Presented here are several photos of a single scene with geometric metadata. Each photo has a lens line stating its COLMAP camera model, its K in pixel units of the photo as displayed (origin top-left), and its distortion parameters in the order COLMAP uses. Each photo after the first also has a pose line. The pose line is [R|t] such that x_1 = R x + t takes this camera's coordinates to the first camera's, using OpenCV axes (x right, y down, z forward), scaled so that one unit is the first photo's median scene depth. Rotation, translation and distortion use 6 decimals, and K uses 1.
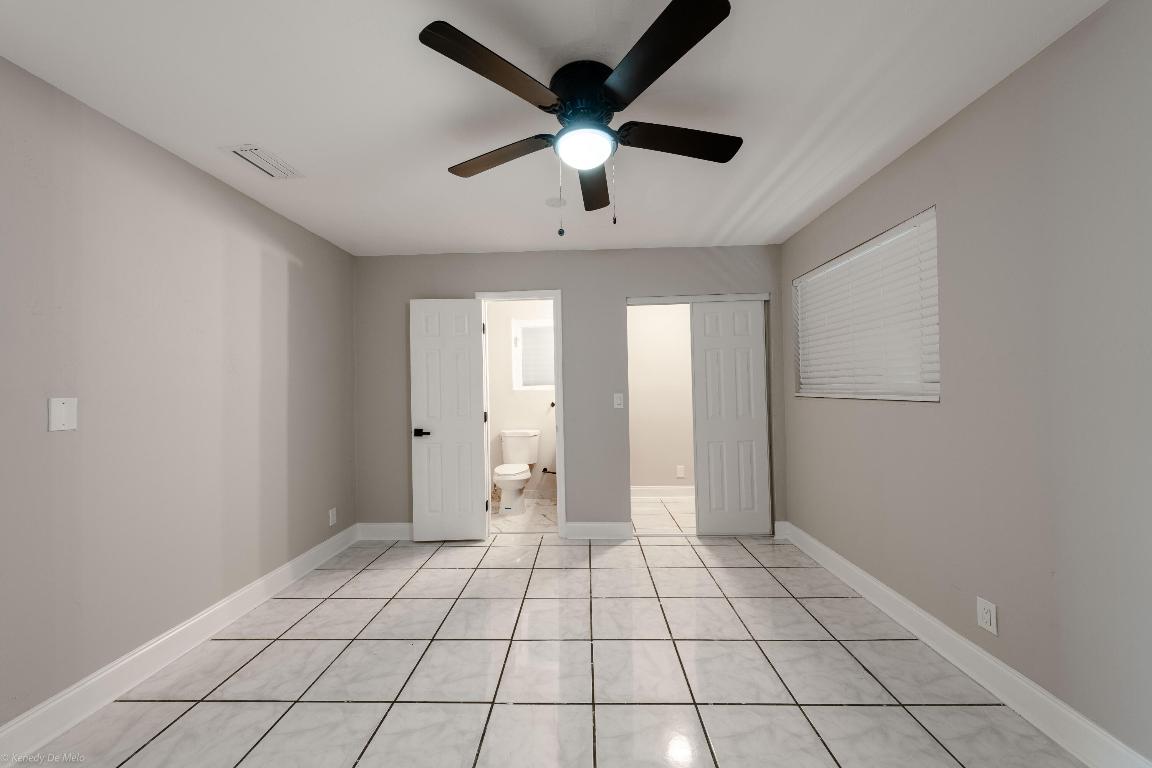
lens RADIAL K [[398.4, 0, 575.7], [0, 398.4, 387.5], [0, 0, 1]] dist [-0.002144, -0.000438]
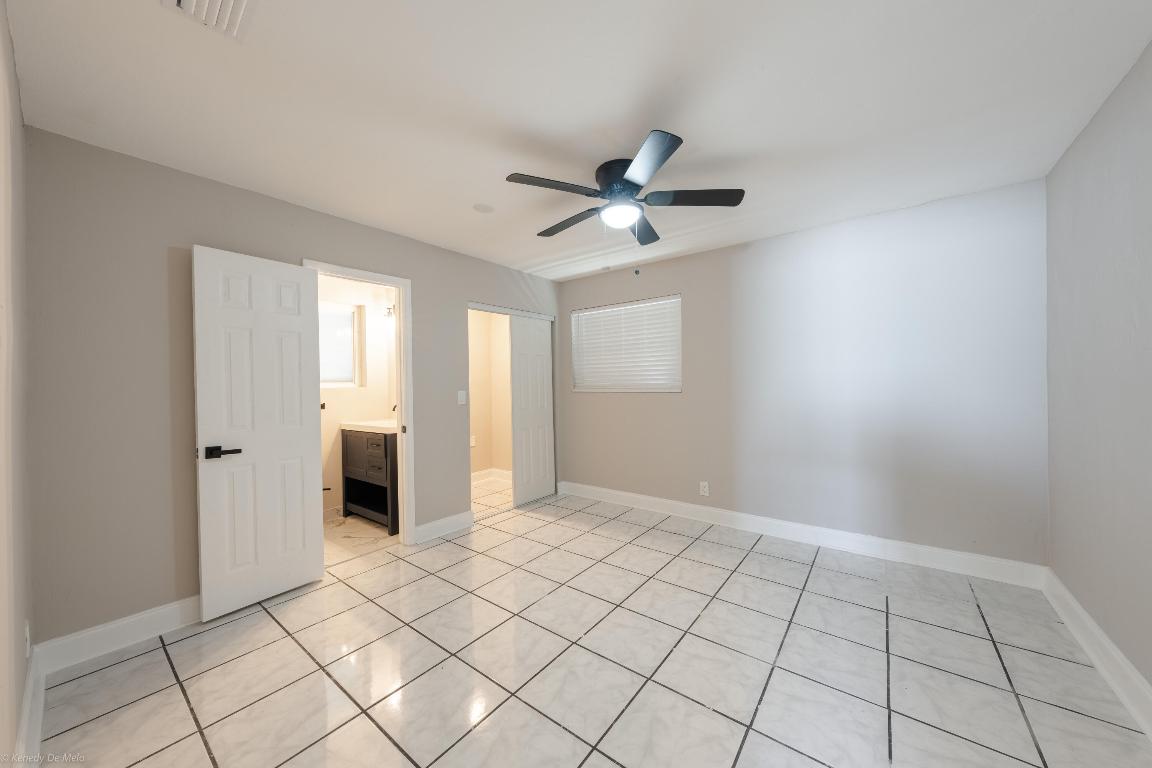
lens RADIAL K [[398.4, 0, 578.1], [0, 398.4, 385.5], [0, 0, 1]] dist [-0.002144, -0.000438]
pose [[0.586894, 0.004799, 0.809649, -0.572943], [0.000434, 0.999980, -0.006242, 0.008661], [-0.809663, 0.004015, 0.586881, 0.133642]]
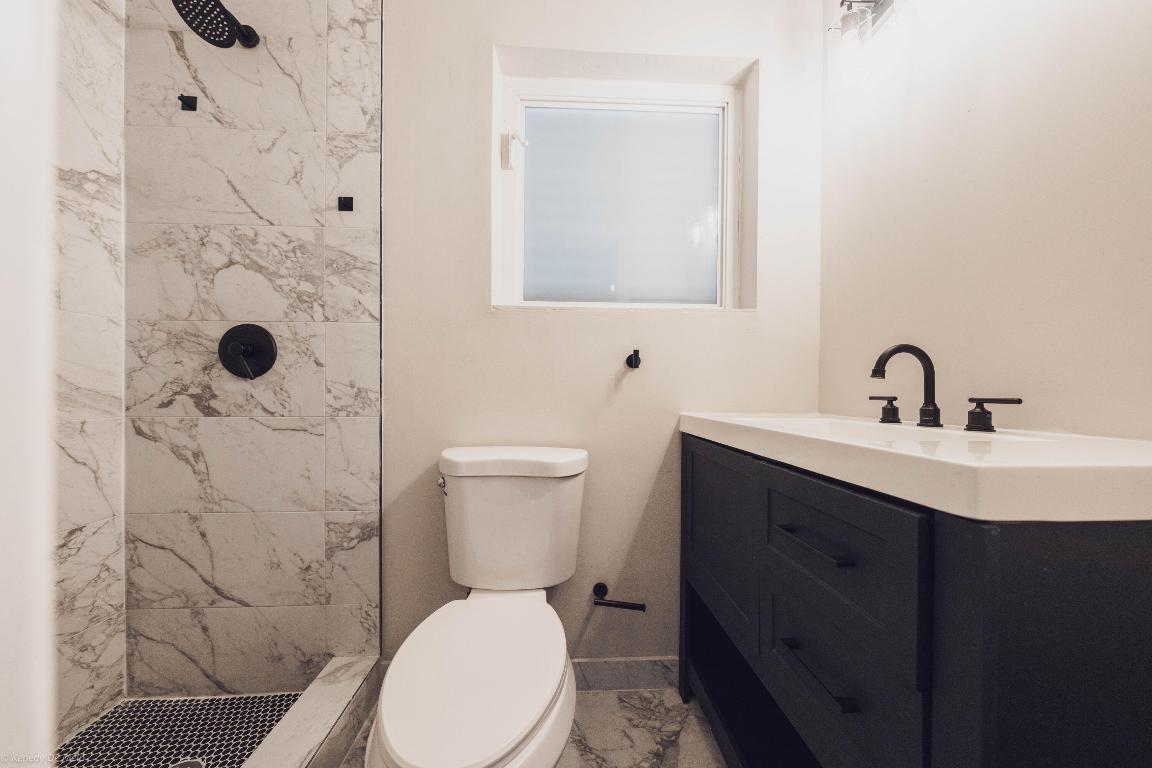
lens RADIAL K [[398.4, 0, 581.1], [0, 398.4, 389.4], [0, 0, 1]] dist [-0.002144, -0.000438]
pose [[0.996907, 0.026117, 0.074123, -0.159768], [-0.026559, 0.999635, 0.004978, 0.089228], [-0.073966, -0.006931, 0.997237, 1.004532]]
